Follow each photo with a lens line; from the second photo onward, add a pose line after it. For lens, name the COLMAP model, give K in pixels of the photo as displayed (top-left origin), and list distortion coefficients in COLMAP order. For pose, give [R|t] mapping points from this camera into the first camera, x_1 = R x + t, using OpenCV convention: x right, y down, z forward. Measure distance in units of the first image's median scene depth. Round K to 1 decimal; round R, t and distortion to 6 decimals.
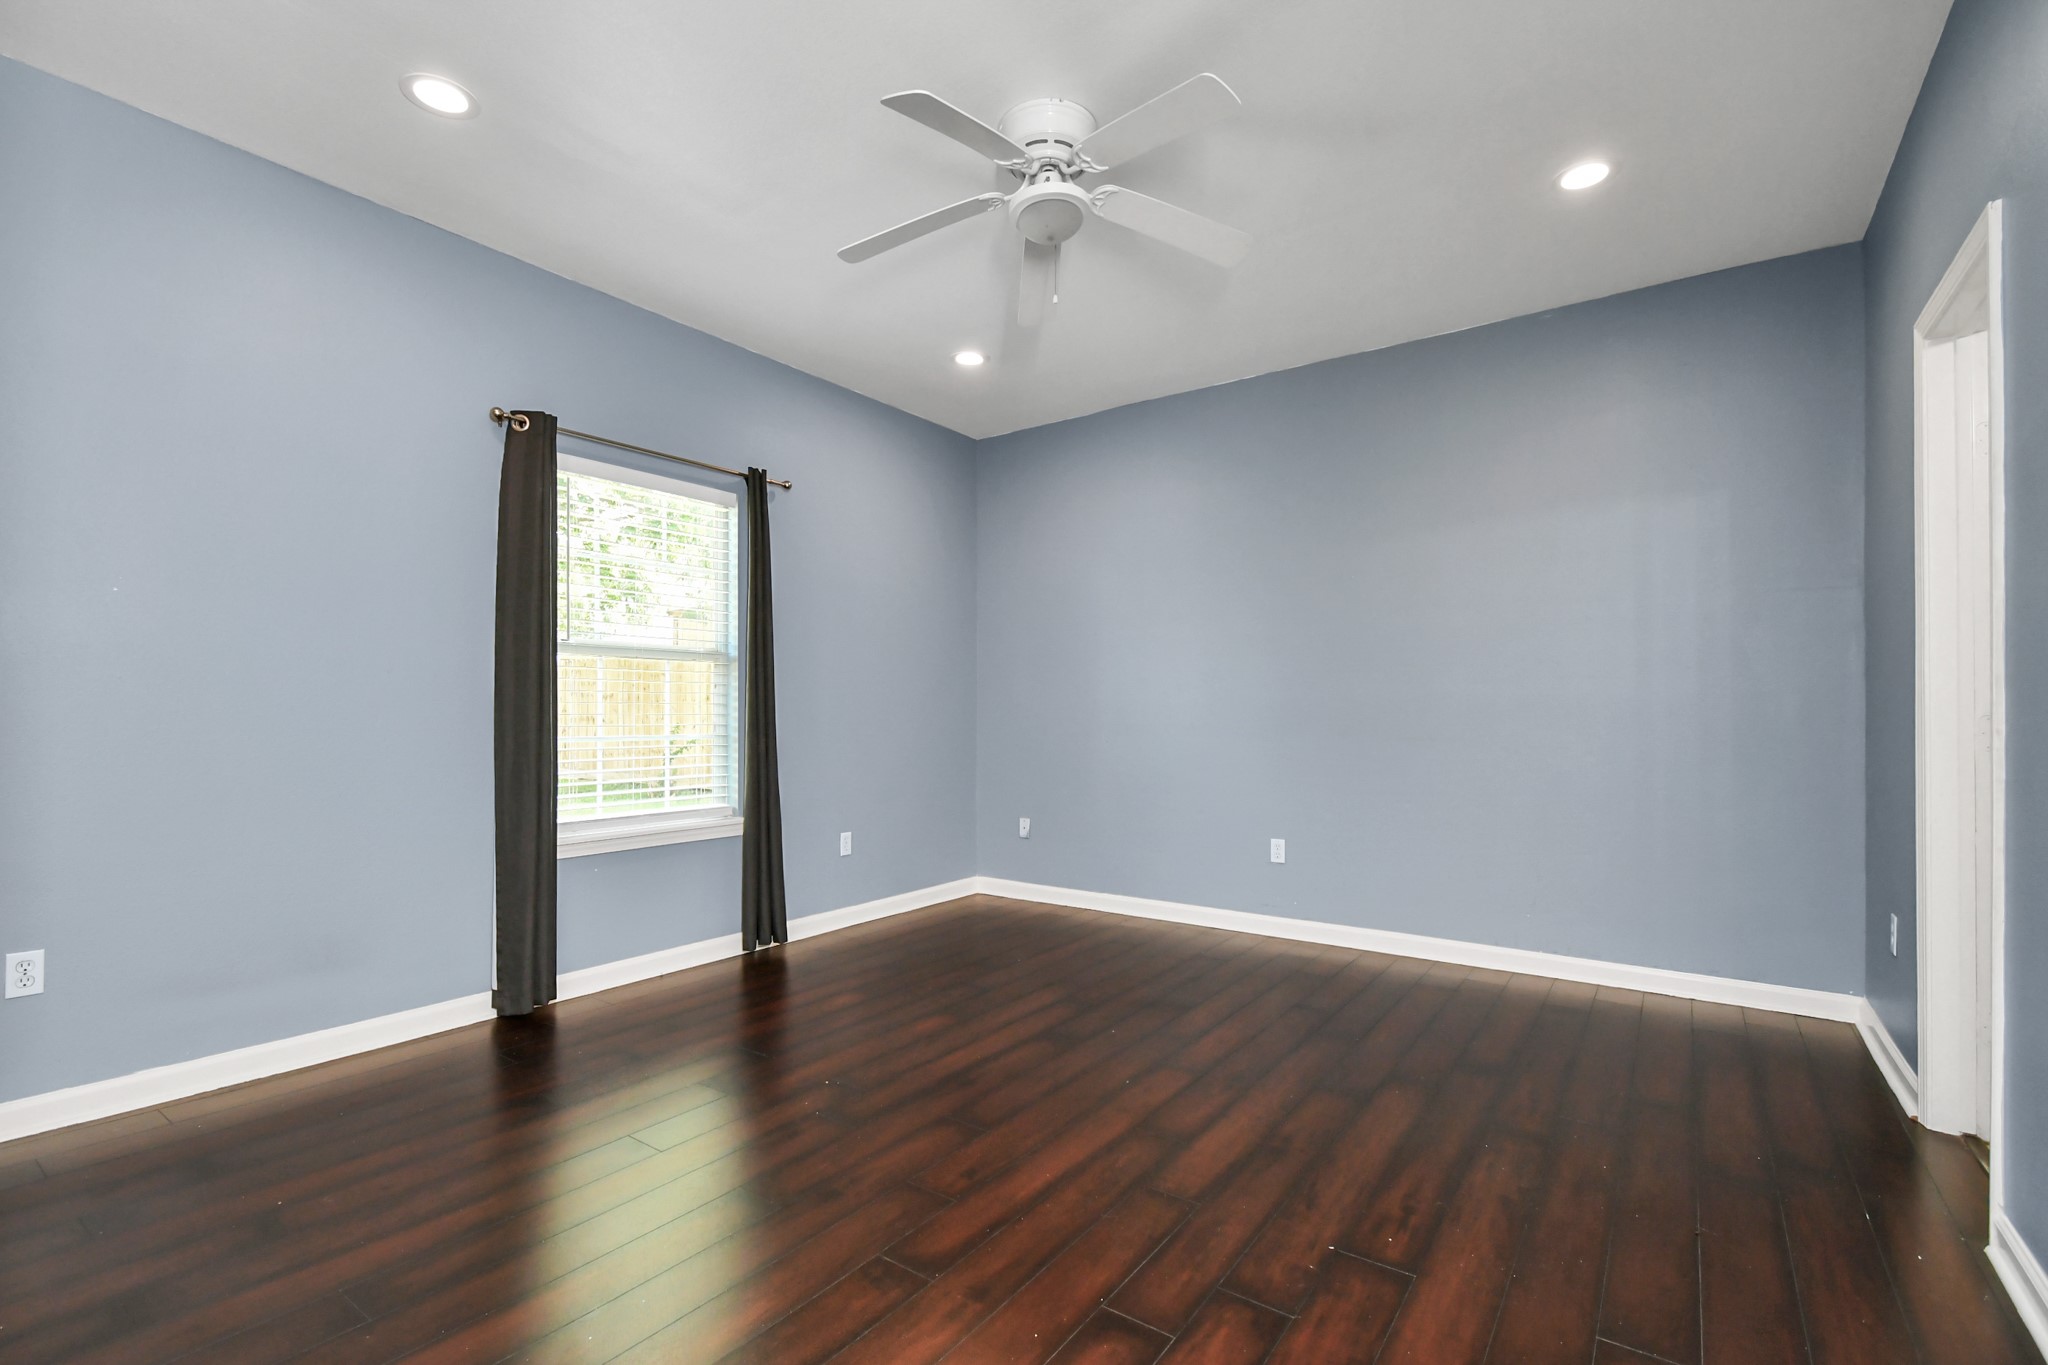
lens RADIAL K [[910.3, 0, 1025.1], [0, 910.3, 696.6], [0, 0, 1]] dist [-0.000829, -0.000240]
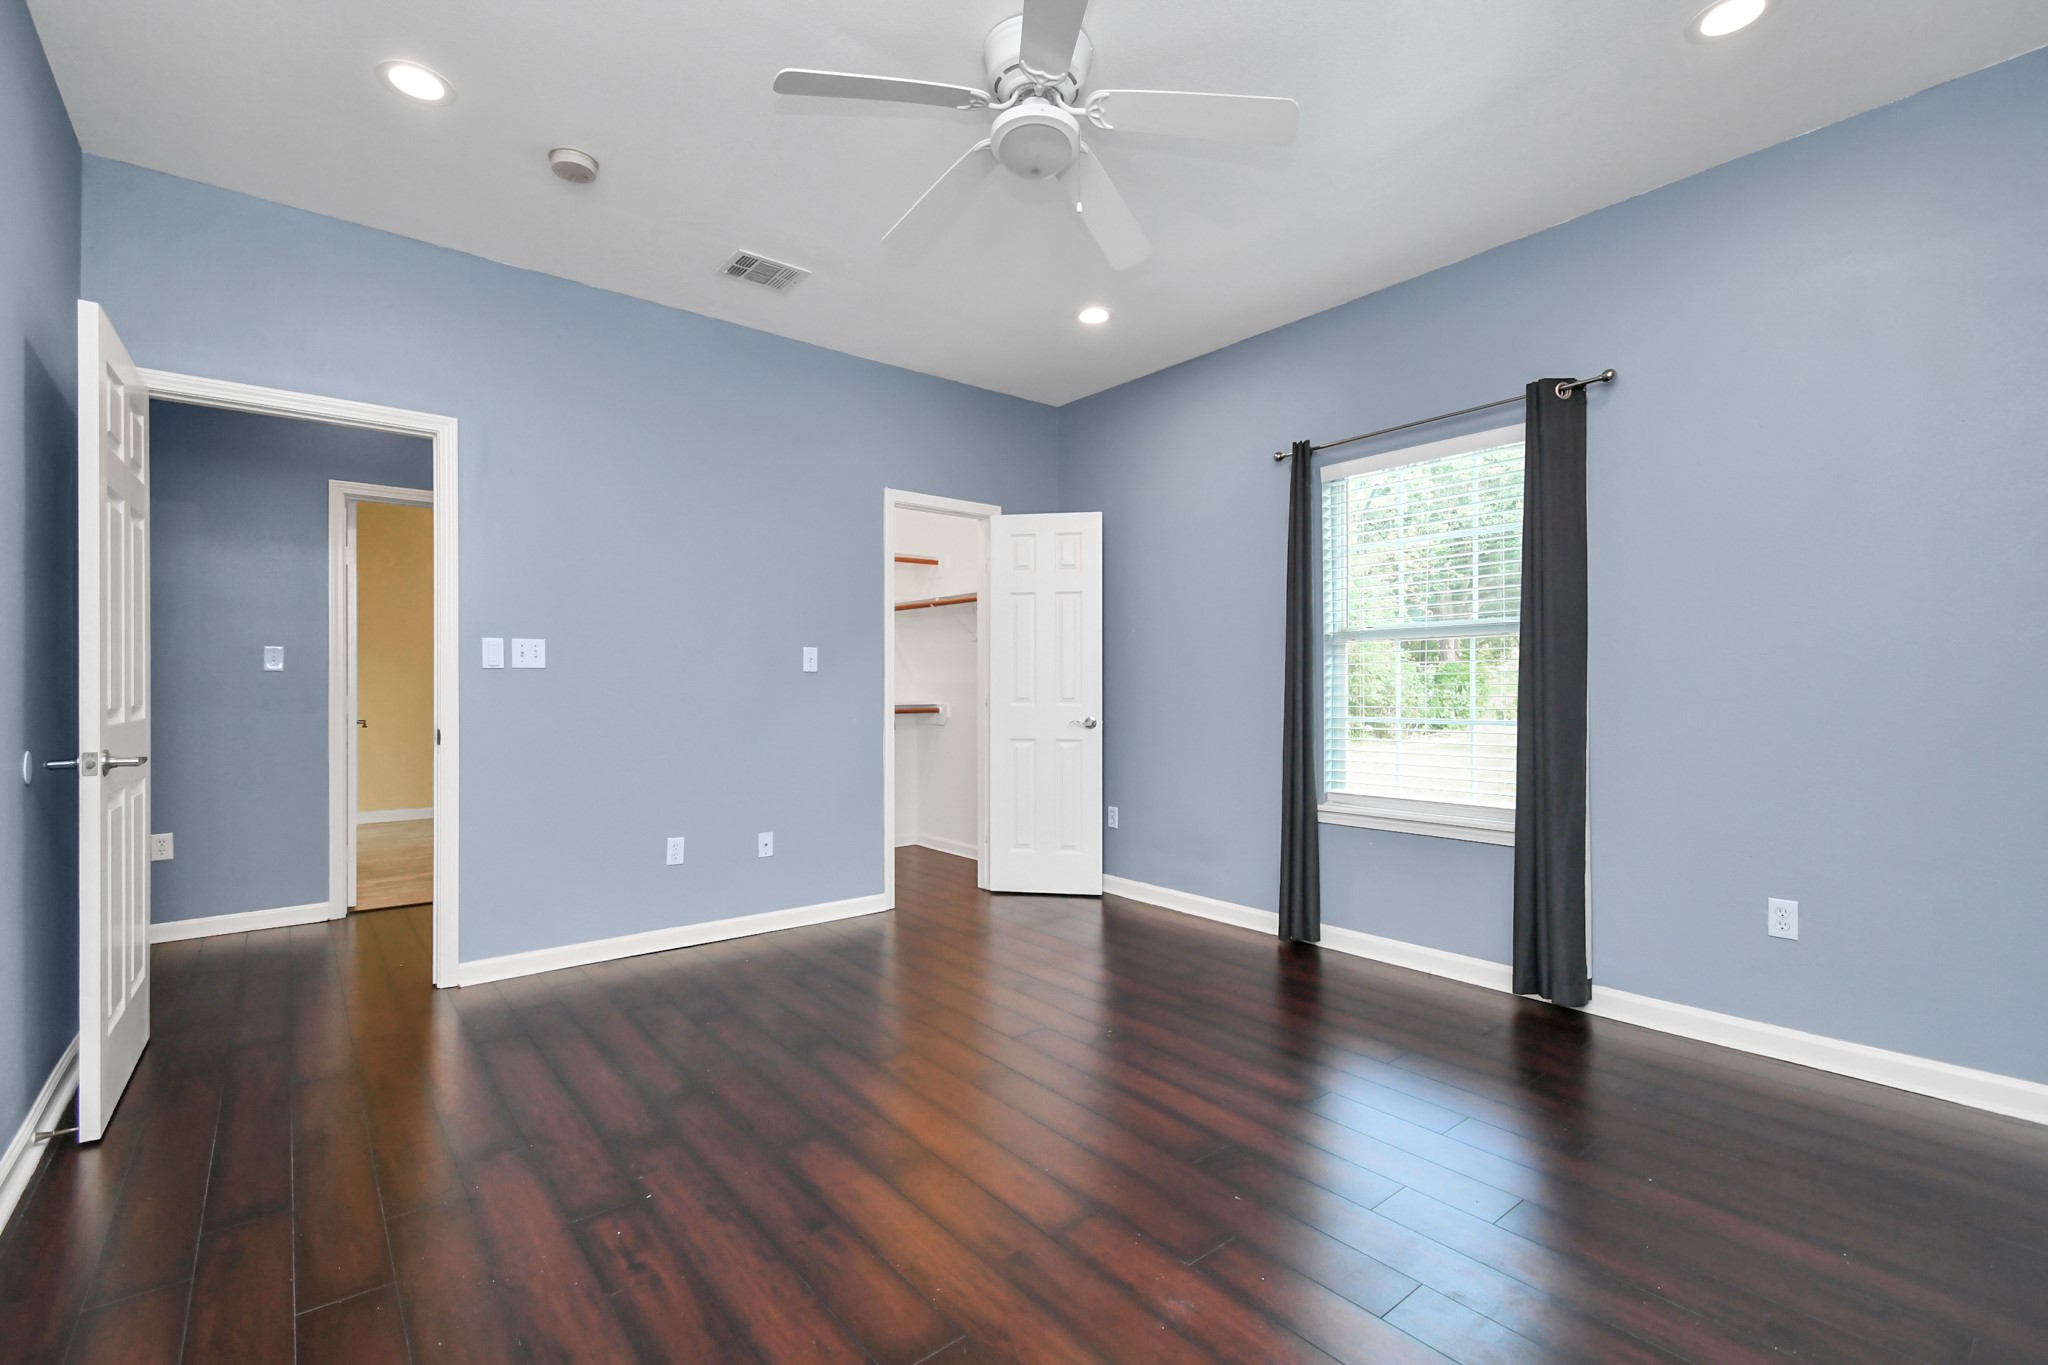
lens RADIAL K [[910.3, 0, 1025.1], [0, 910.3, 696.6], [0, 0, 1]] dist [-0.000829, -0.000240]
pose [[-0.259421, 0.006750, -0.965741, 0.733893], [0.016763, 0.999856, 0.002486, 0.012340], [0.965619, -0.015544, -0.259497, 1.004330]]
